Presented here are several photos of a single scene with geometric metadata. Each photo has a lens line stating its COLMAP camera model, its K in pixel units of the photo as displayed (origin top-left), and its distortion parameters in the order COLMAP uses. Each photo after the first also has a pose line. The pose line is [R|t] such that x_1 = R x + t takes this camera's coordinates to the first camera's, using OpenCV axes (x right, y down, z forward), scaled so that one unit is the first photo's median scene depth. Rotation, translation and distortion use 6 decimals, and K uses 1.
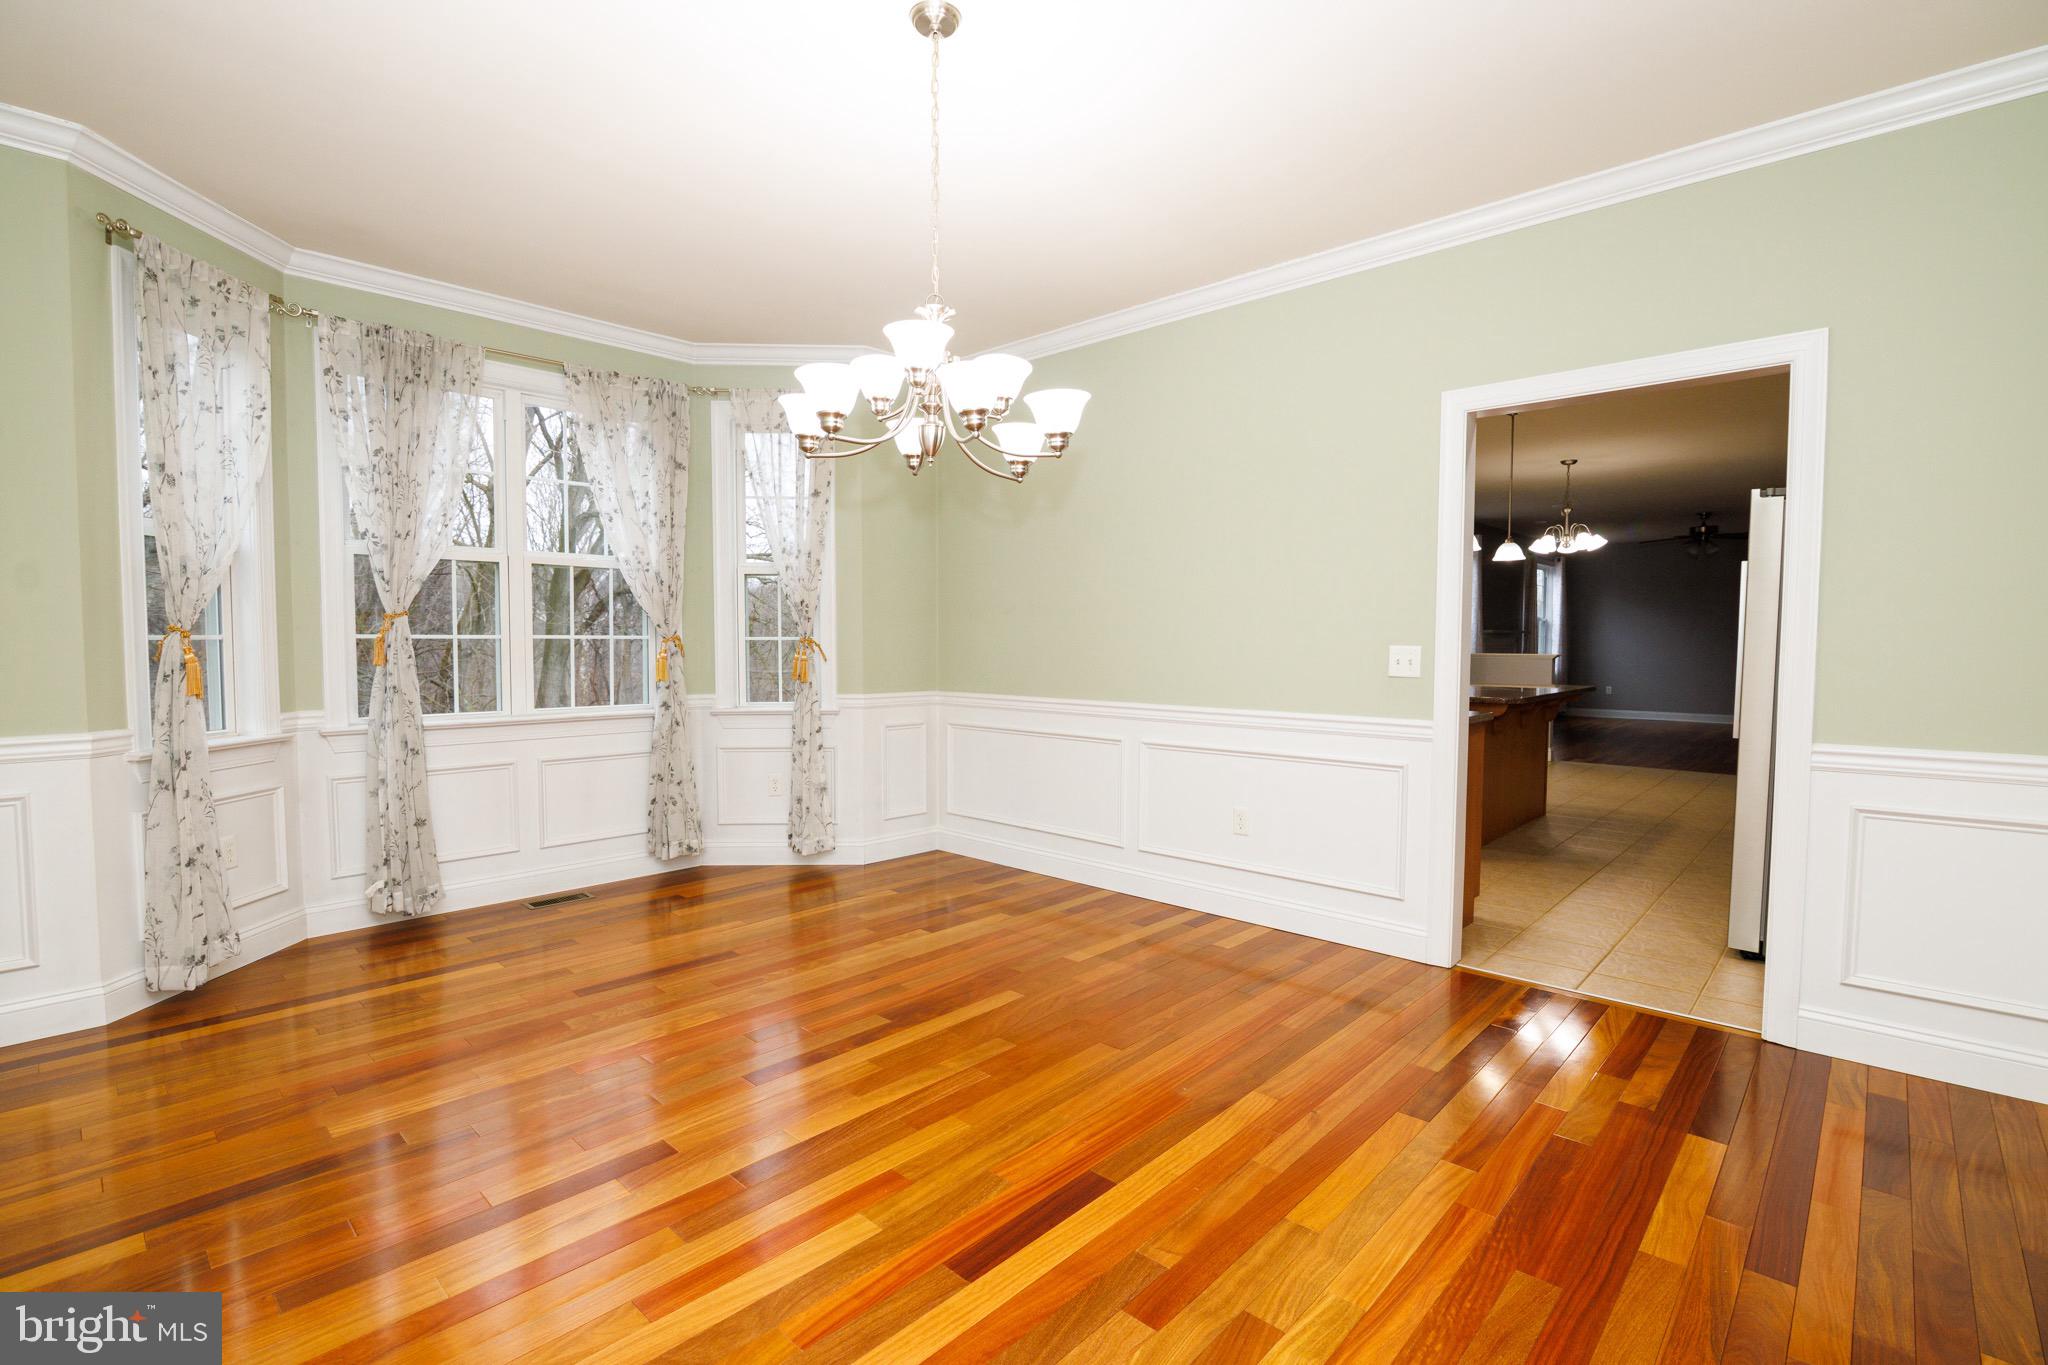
lens RADIAL K [[944.7, 0, 1017.1], [0, 944.7, 687.0], [0, 0, 1]] dist [-0.016052, 0.000177]
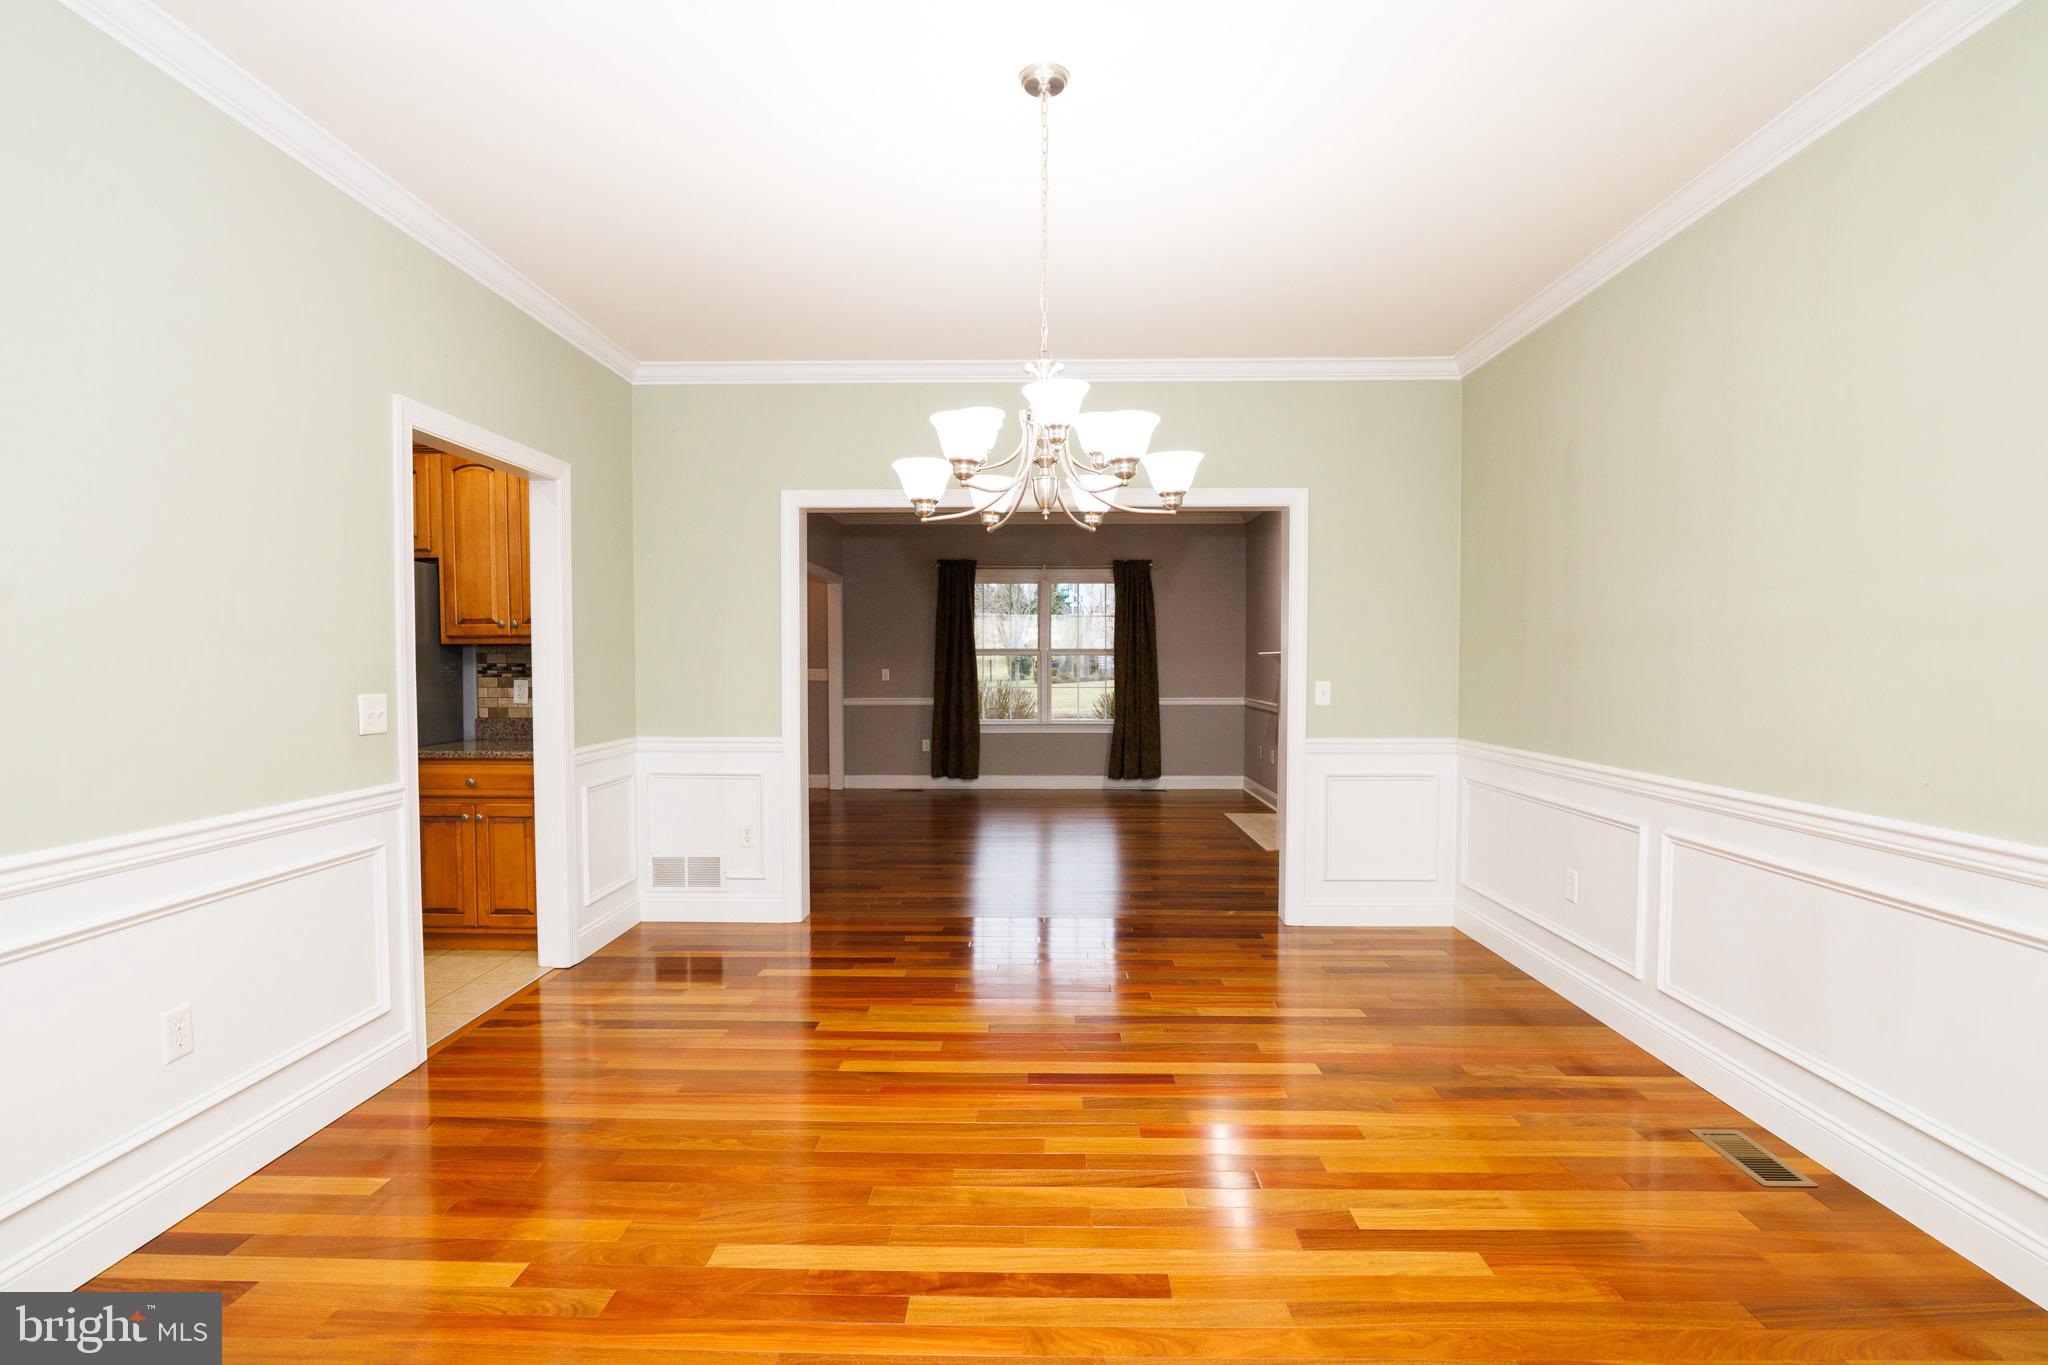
lens RADIAL K [[944.7, 0, 1017.1], [0, 944.7, 687.0], [0, 0, 1]] dist [-0.016052, 0.000177]
pose [[-0.667360, -0.023295, 0.744371, -0.452952], [0.036846, 0.997254, 0.064243, -0.068105], [-0.743824, 0.070300, -0.664669, 0.941535]]
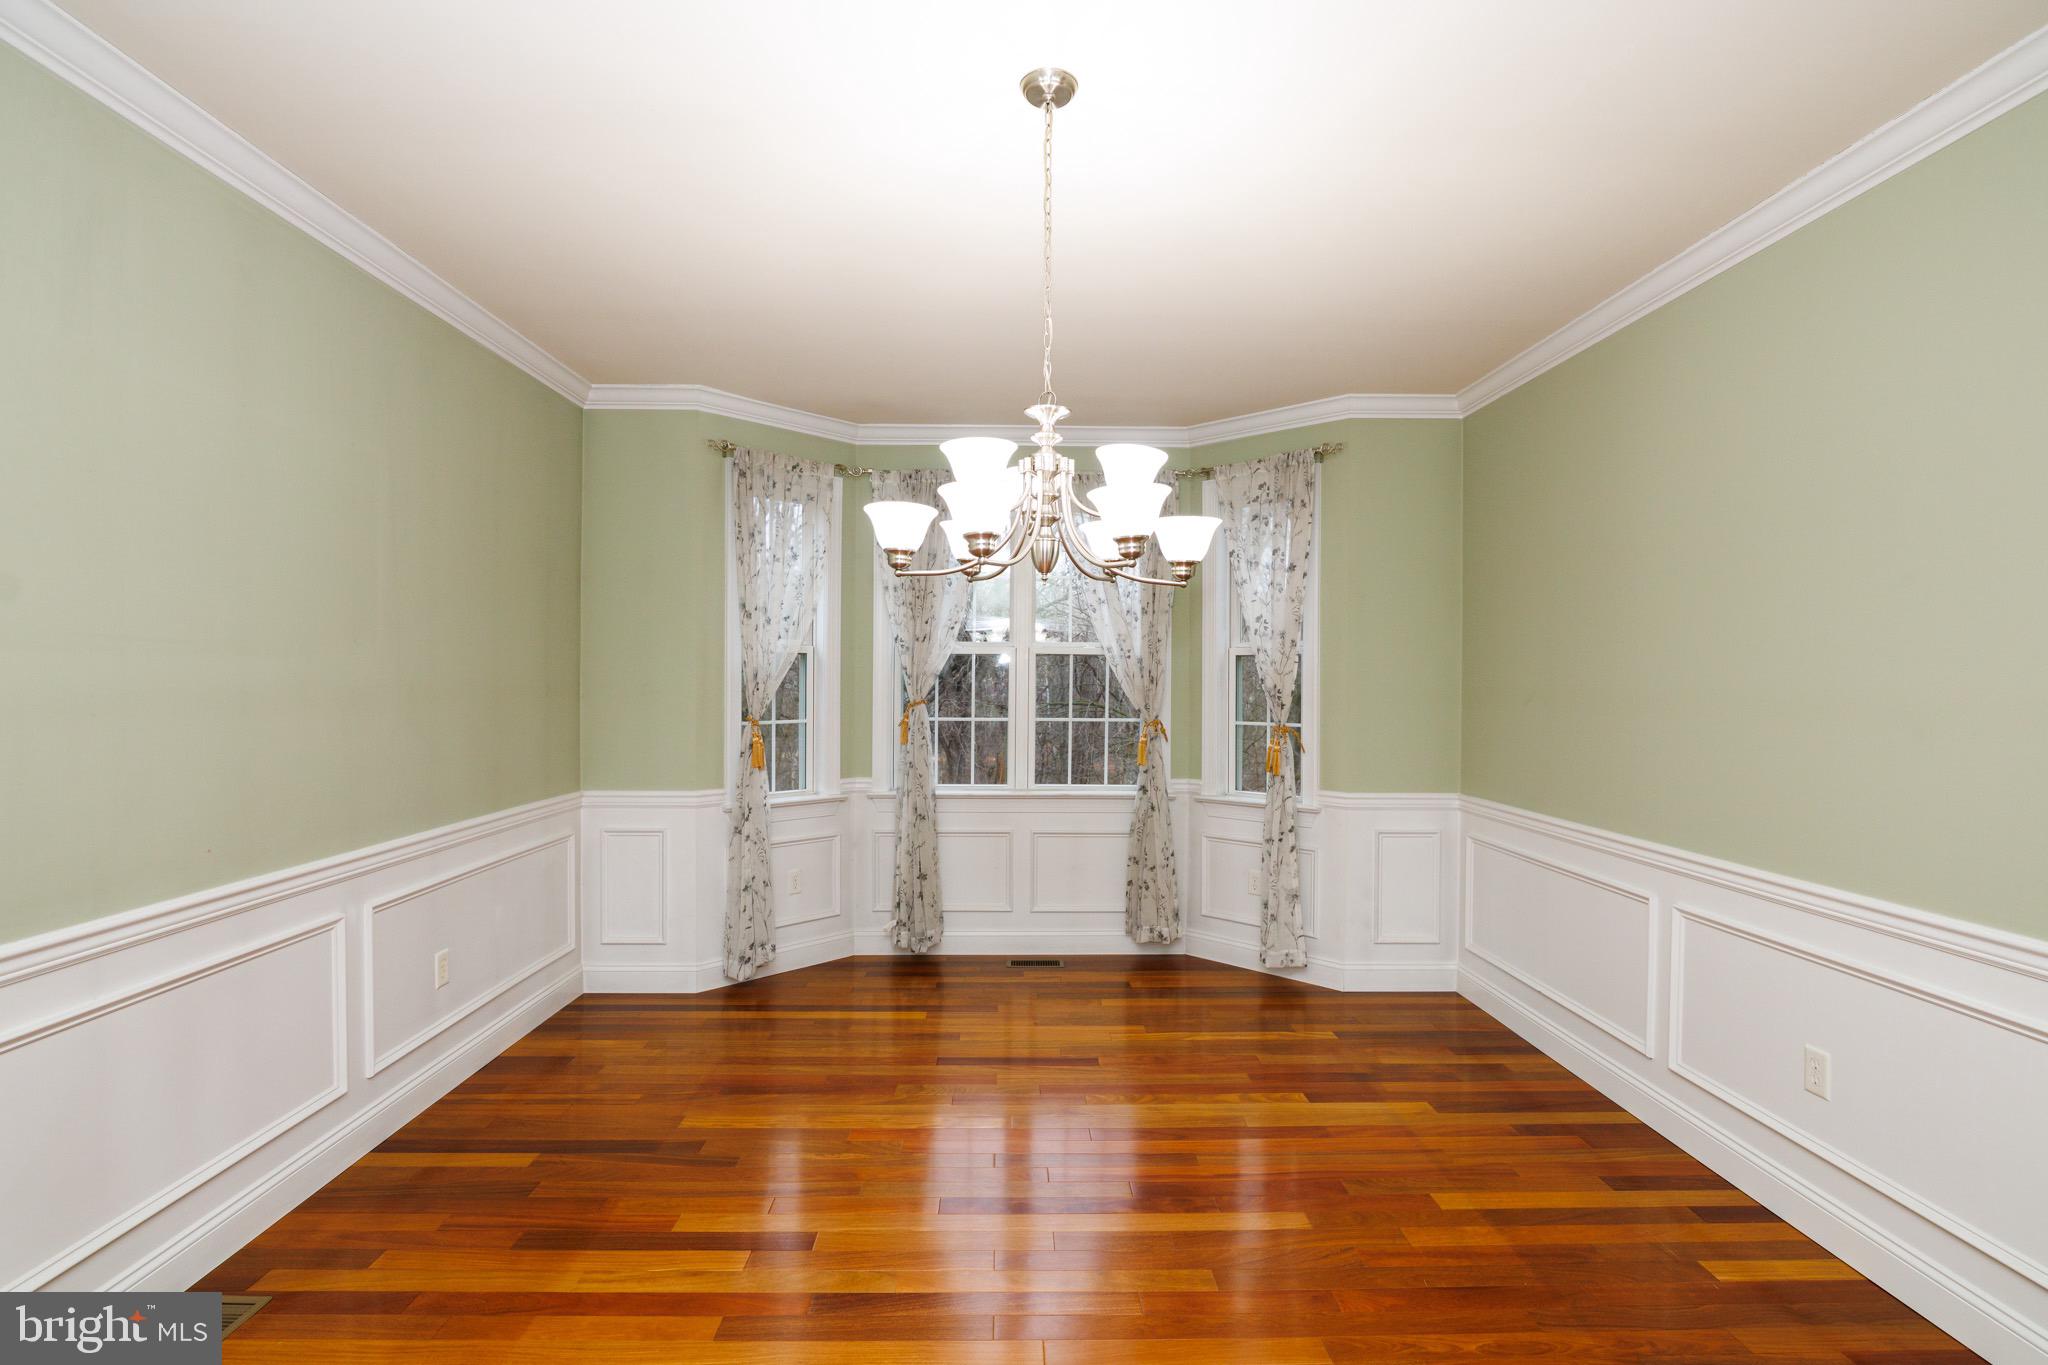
lens RADIAL K [[957.6, 0, 1020.3], [0, 957.6, 686.4], [0, 0, 1]] dist [-0.017129, 0.000508]
pose [[0.700448, 0.007117, -0.713668, 0.295145], [-0.039166, 0.998827, -0.028480, -0.062344], [0.712628, 0.047900, 0.699905, 0.201149]]
